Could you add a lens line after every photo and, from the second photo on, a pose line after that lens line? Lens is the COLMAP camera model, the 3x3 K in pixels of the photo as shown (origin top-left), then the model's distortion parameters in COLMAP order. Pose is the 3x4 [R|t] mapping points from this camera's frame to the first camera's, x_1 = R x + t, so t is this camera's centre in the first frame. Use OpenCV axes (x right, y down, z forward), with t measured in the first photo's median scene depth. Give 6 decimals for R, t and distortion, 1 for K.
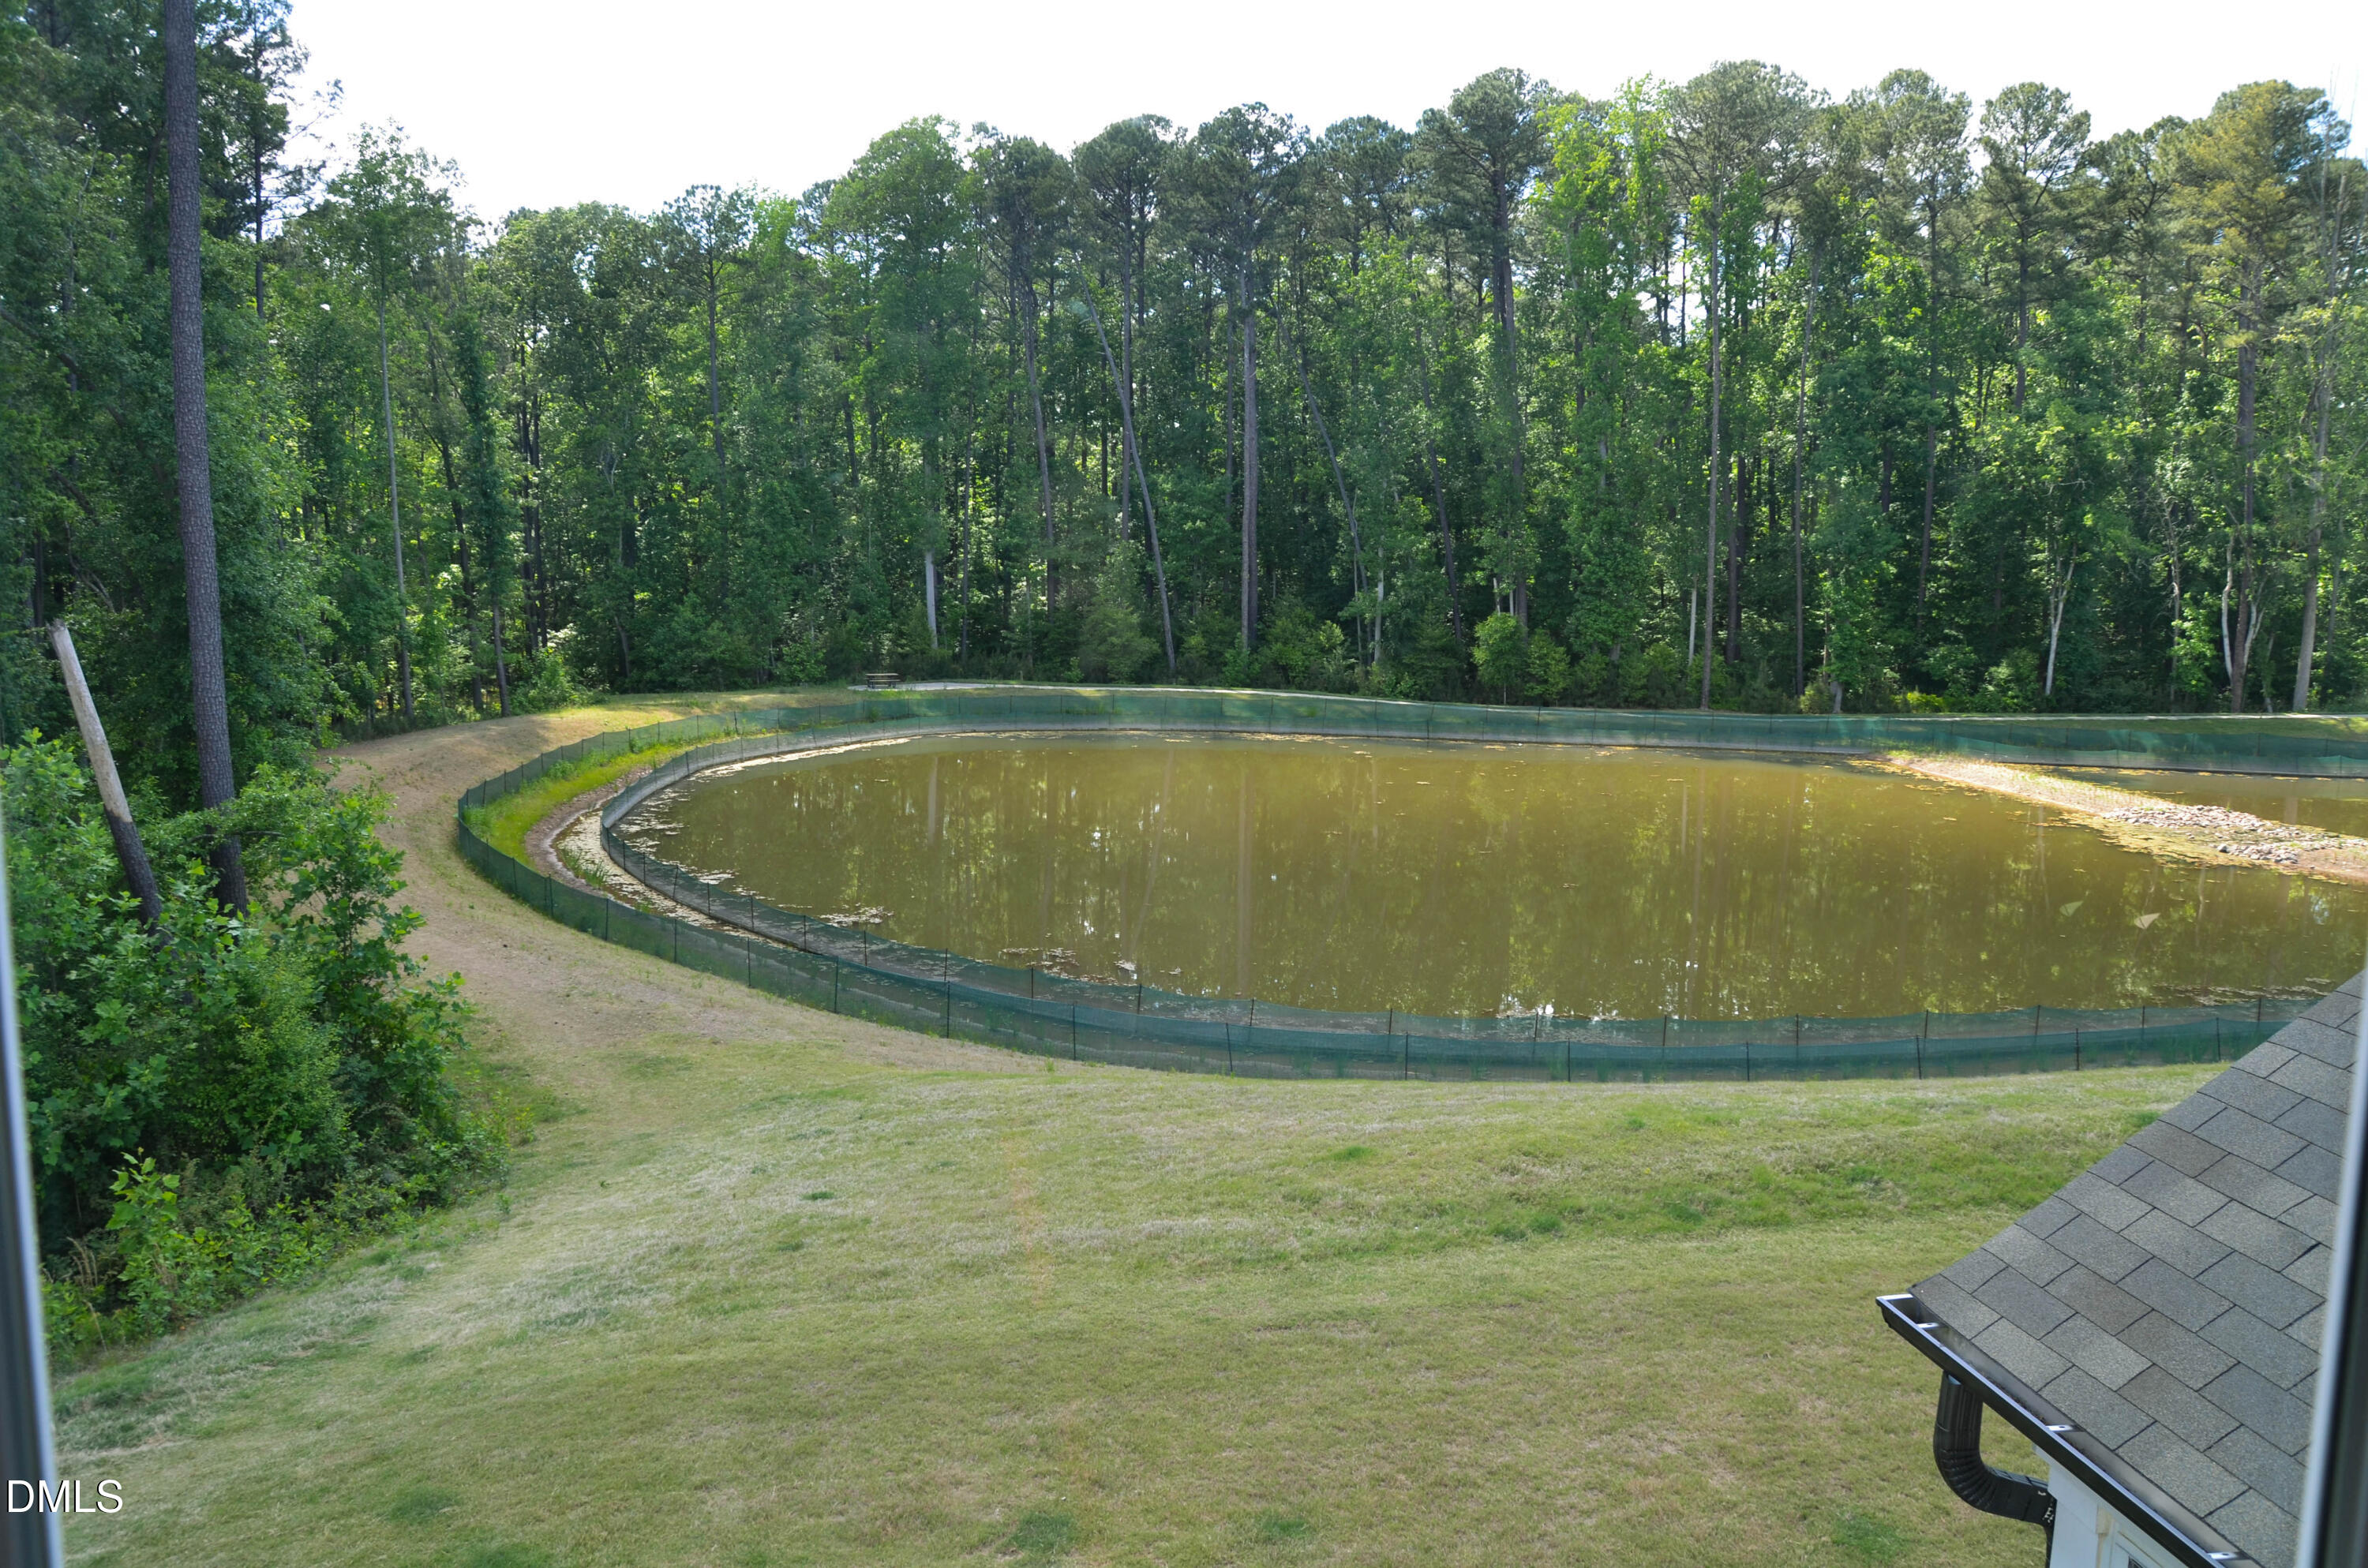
lens RADIAL K [[1861.7, 0, 1172.4], [0, 1861.7, 793.8], [0, 0, 1]] dist [-0.148235, 0.134100]
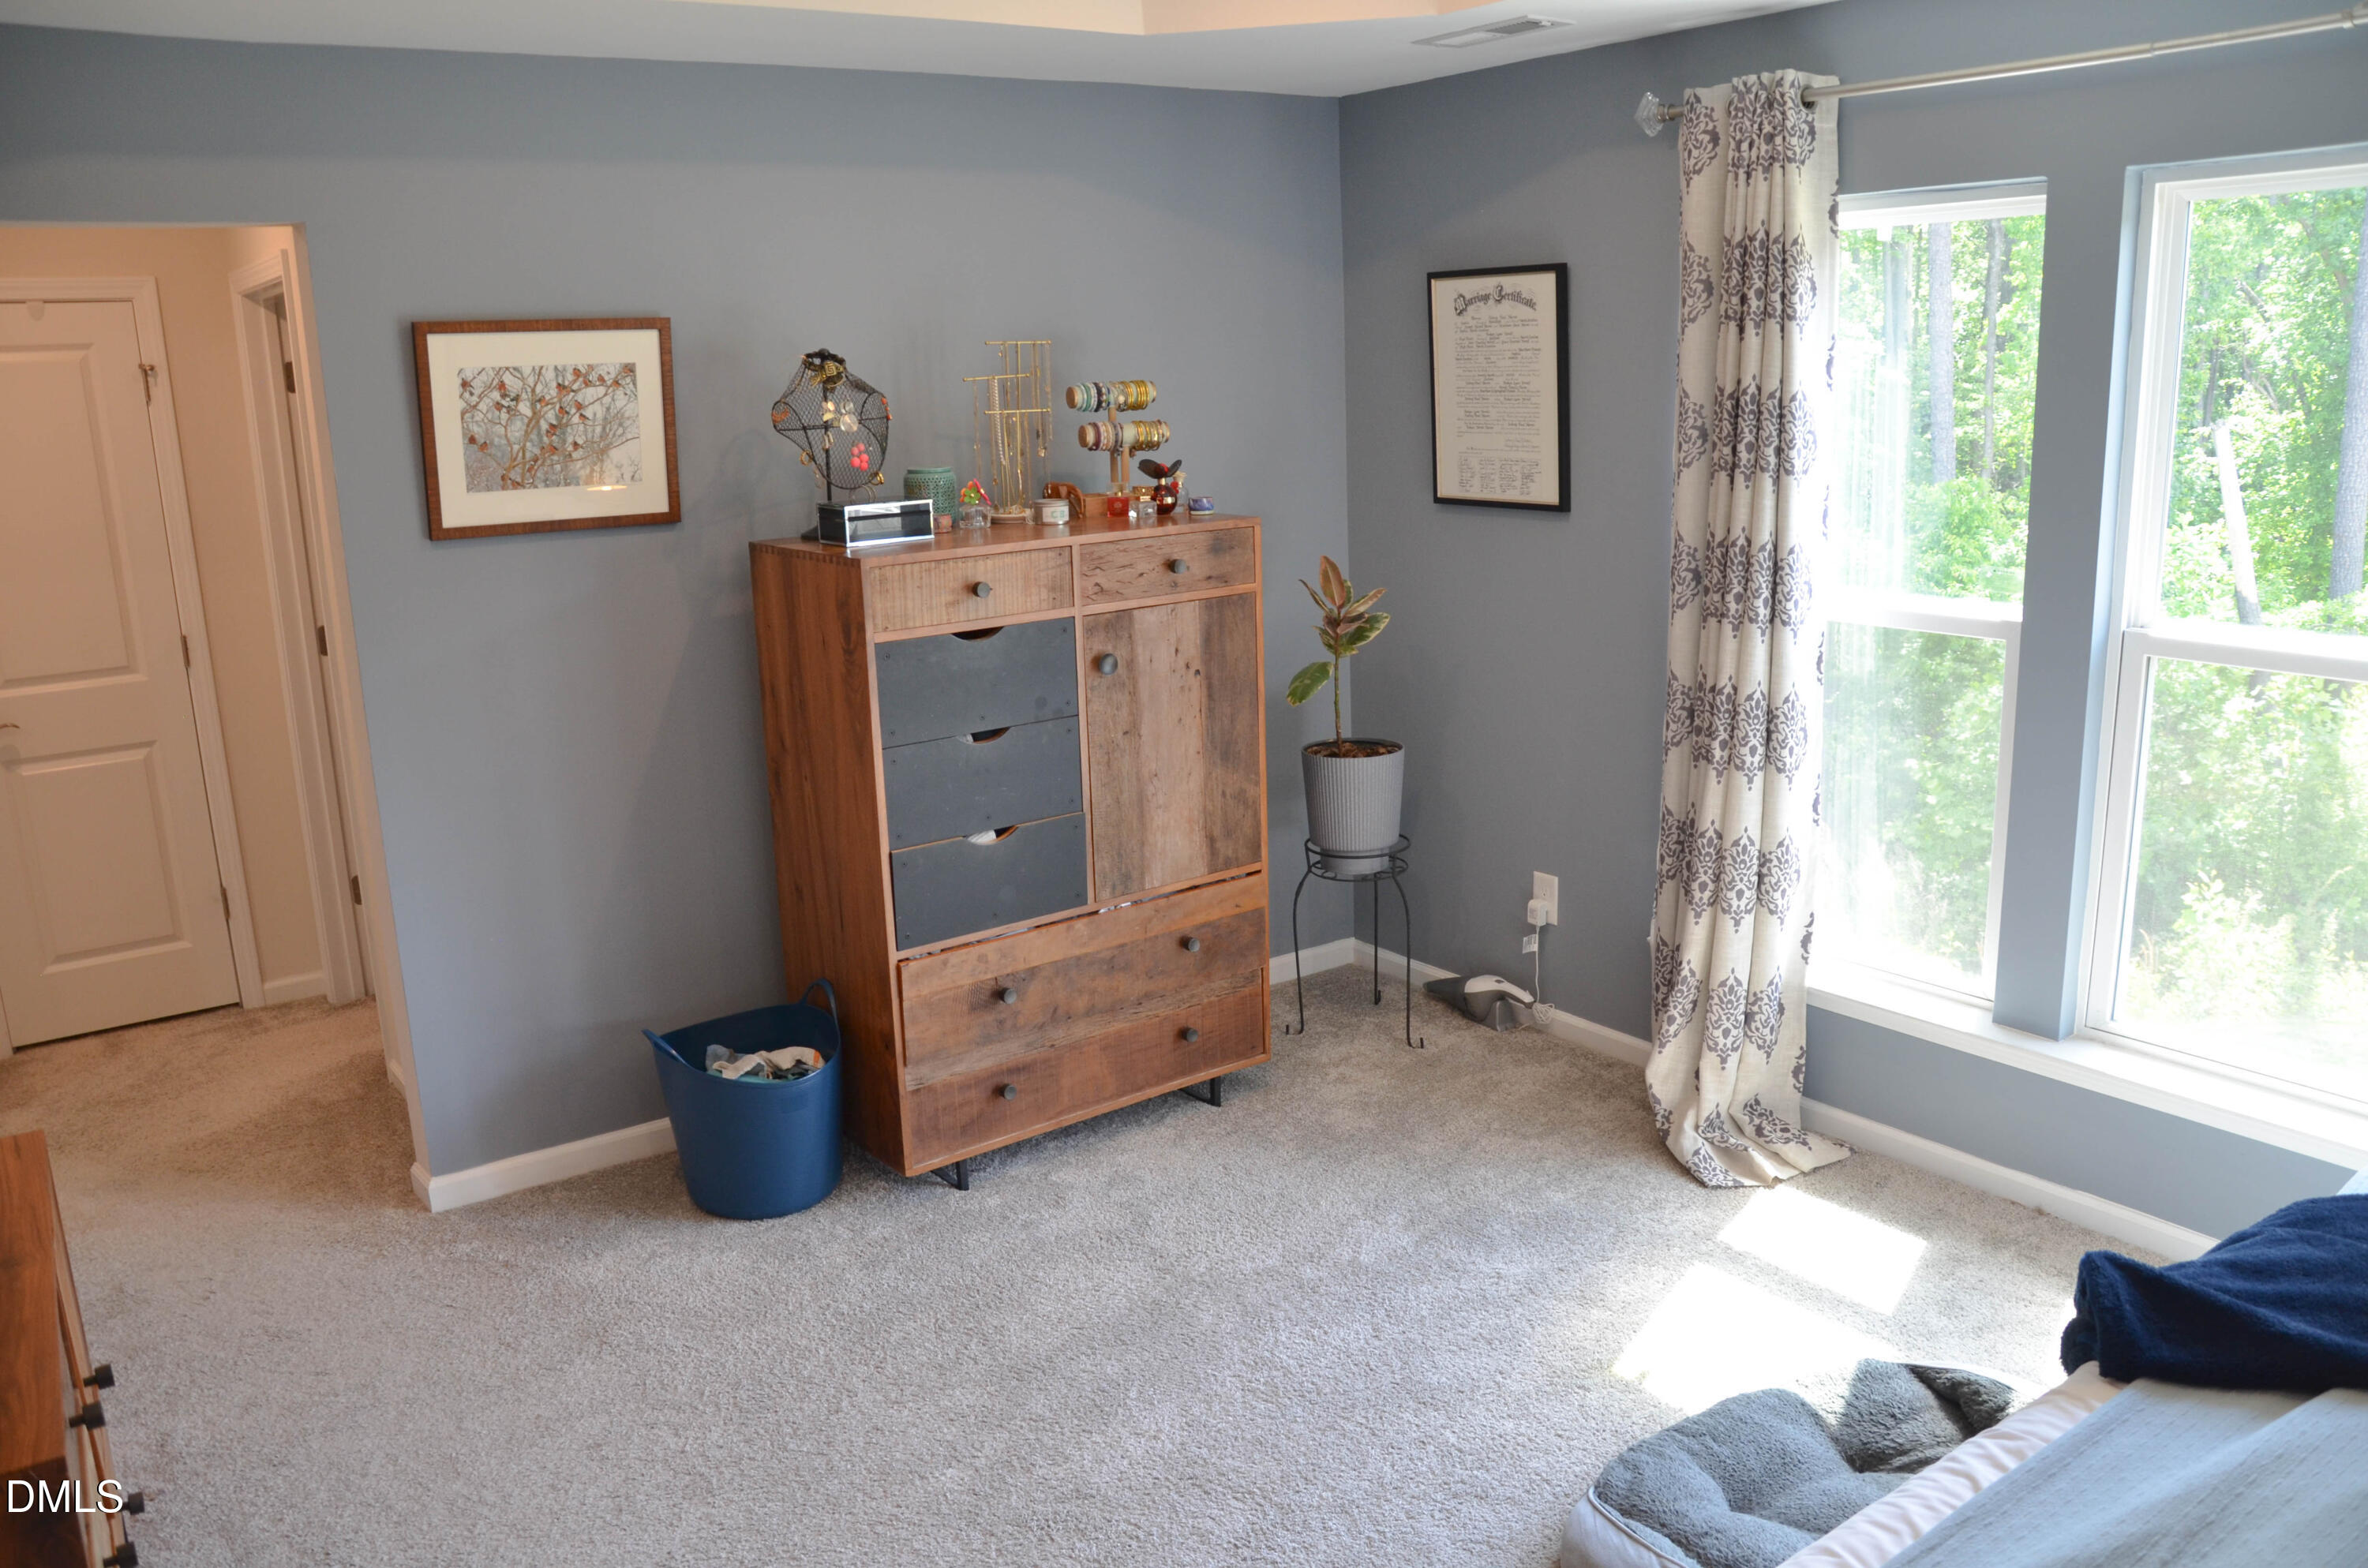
lens RADIAL K [[1861.7, 0, 1172.4], [0, 1861.7, 793.8], [0, 0, 1]] dist [-0.148235, 0.134100]
pose [[0.475195, 0.181398, -0.860979, 0.100545], [-0.088293, 0.983410, 0.158461, 0.017010], [0.875439, 0.000718, 0.483328, -0.159404]]
